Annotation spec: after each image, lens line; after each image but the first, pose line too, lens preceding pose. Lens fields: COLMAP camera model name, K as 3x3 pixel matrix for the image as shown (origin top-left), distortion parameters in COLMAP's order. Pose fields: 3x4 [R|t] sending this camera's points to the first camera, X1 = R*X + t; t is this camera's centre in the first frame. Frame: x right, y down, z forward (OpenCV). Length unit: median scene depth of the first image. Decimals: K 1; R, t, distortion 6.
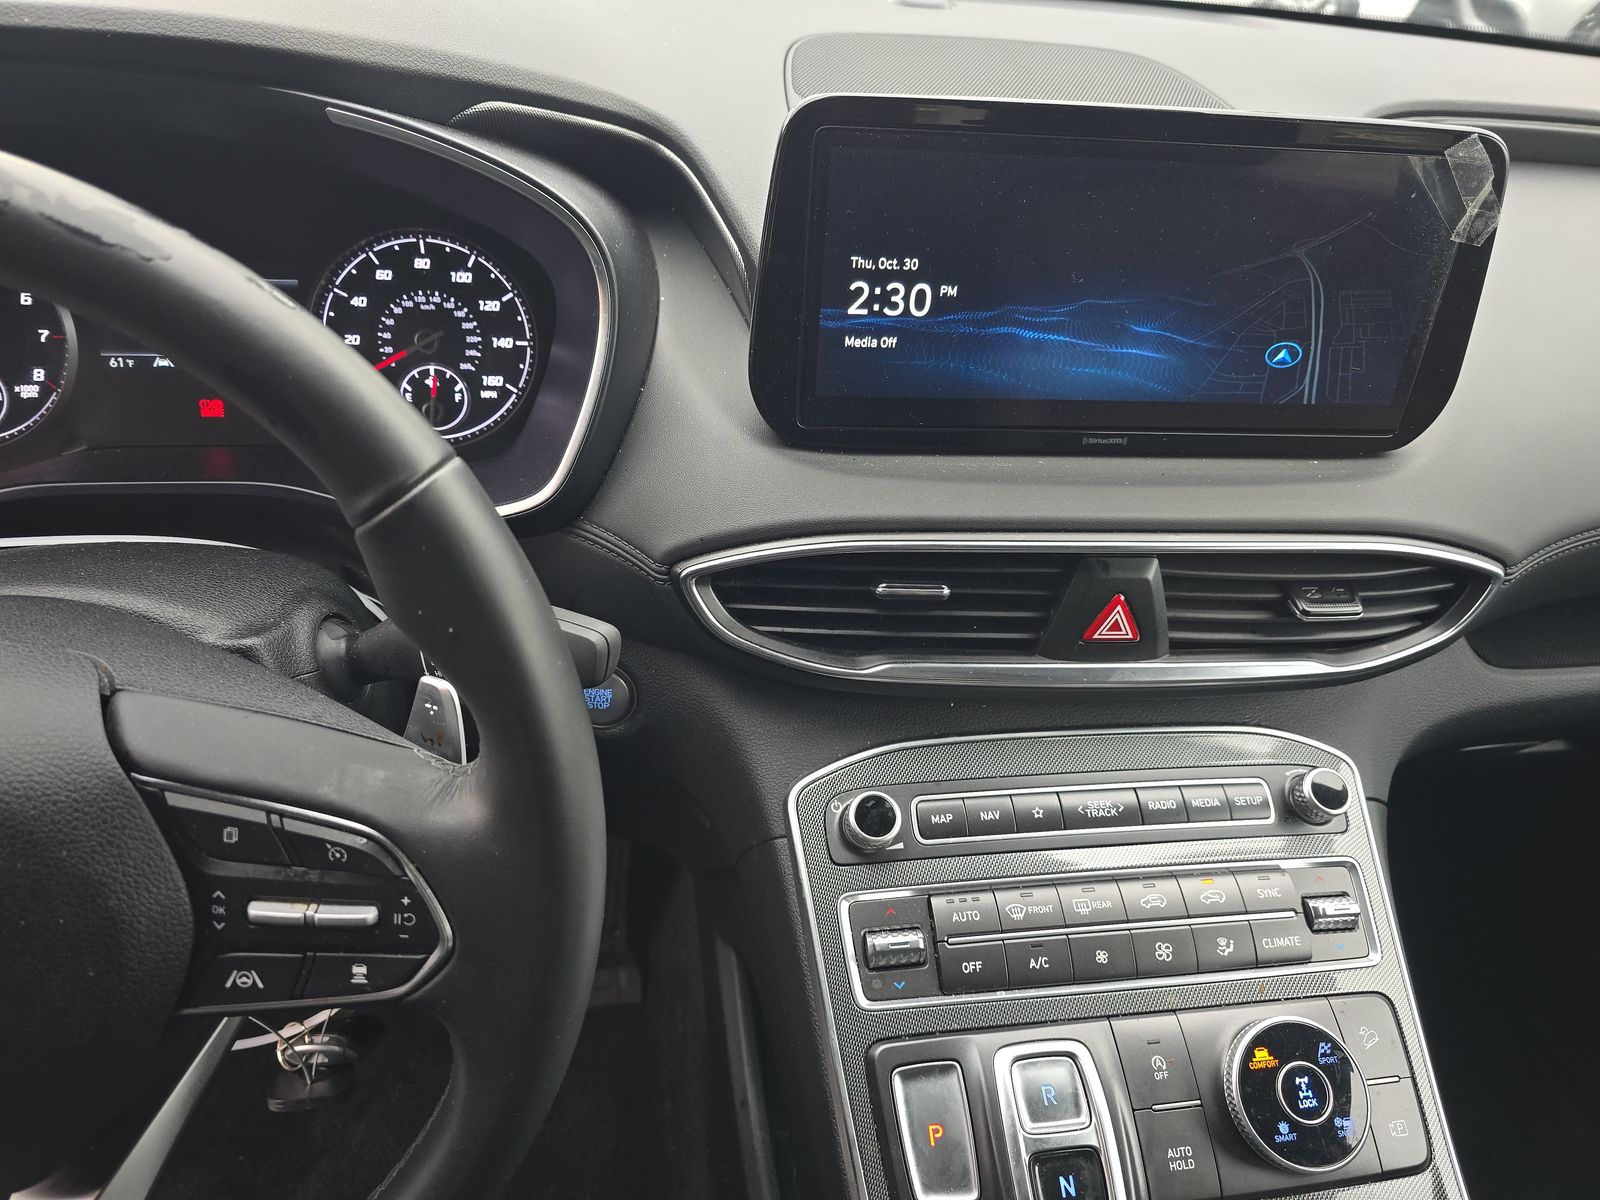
lens RADIAL K [[1080.3, 0, 800.0], [0, 1080.3, 600.0], [0, 0, 1]] dist [0.032914, -0.053784]
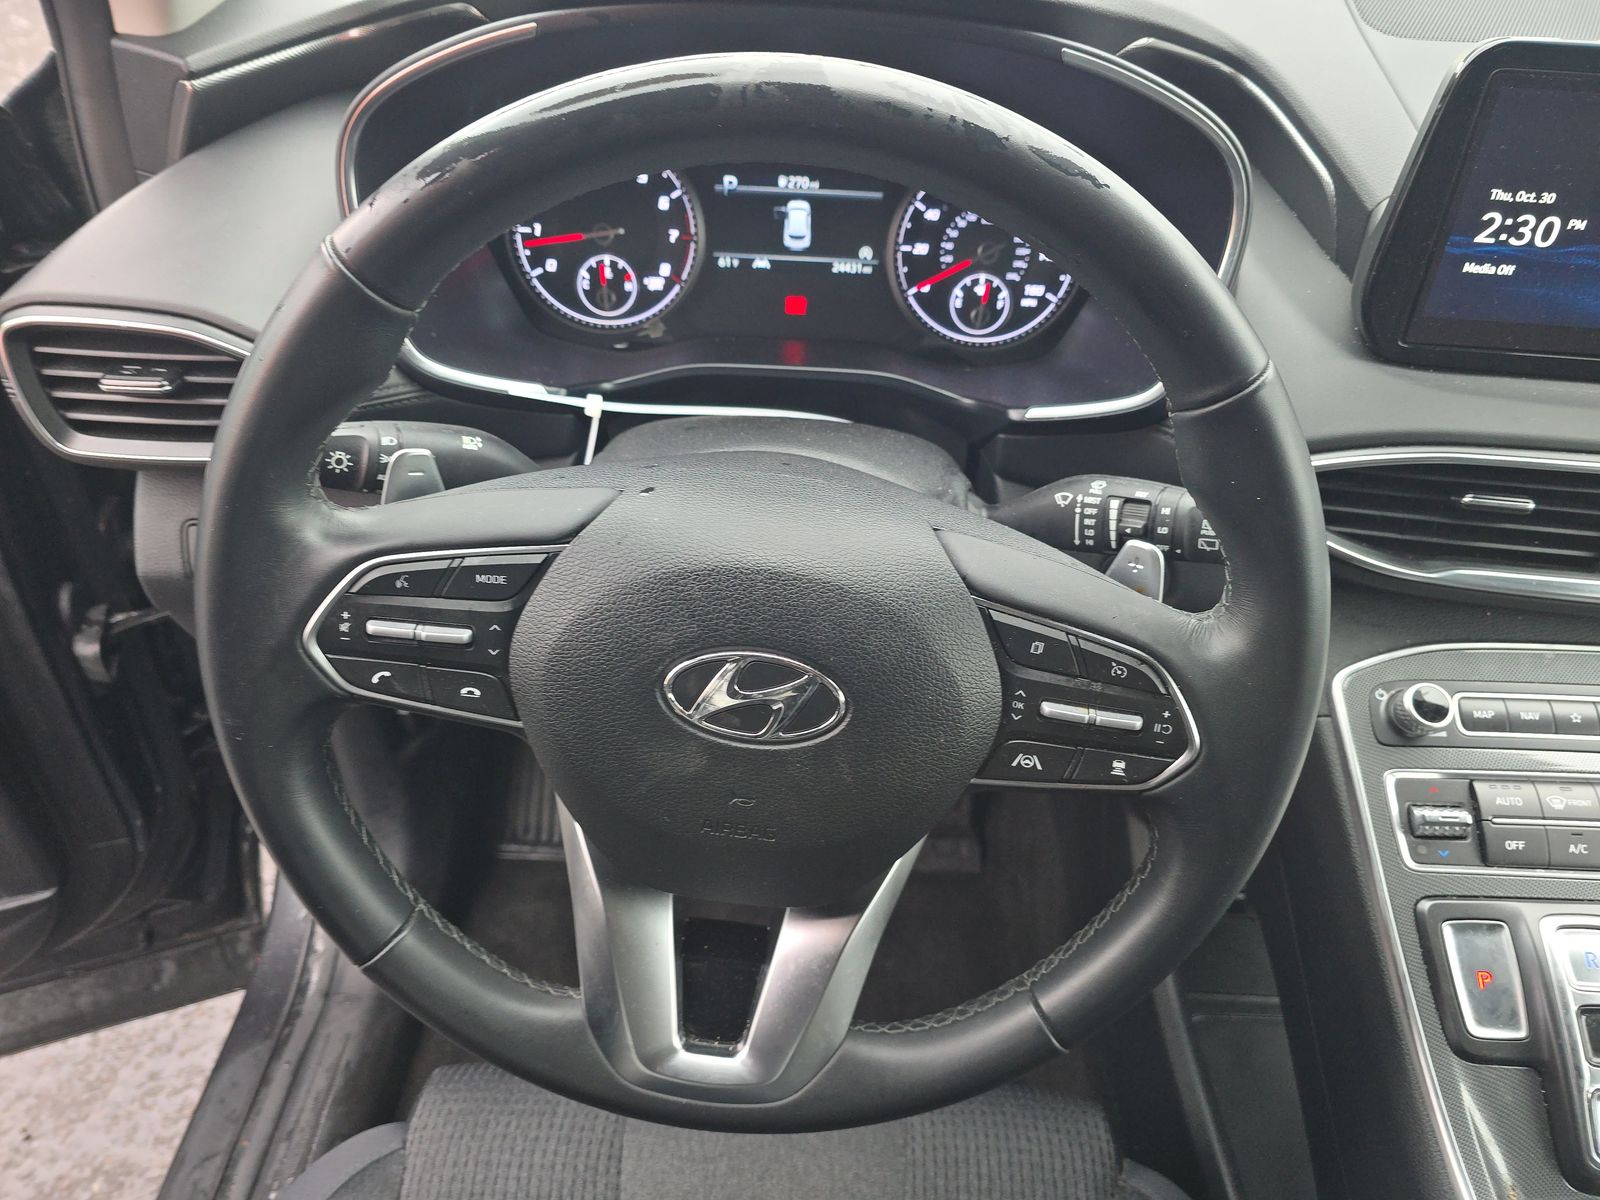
lens RADIAL K [[1080.3, 0, 800.0], [0, 1080.3, 600.0], [0, 0, 1]] dist [0.032914, -0.053784]
pose [[0.983172, 0.086750, -0.160771, -0.410896], [-0.074473, 0.993937, 0.080887, 0.053783], [0.166813, -0.067552, 0.983672, -0.201364]]
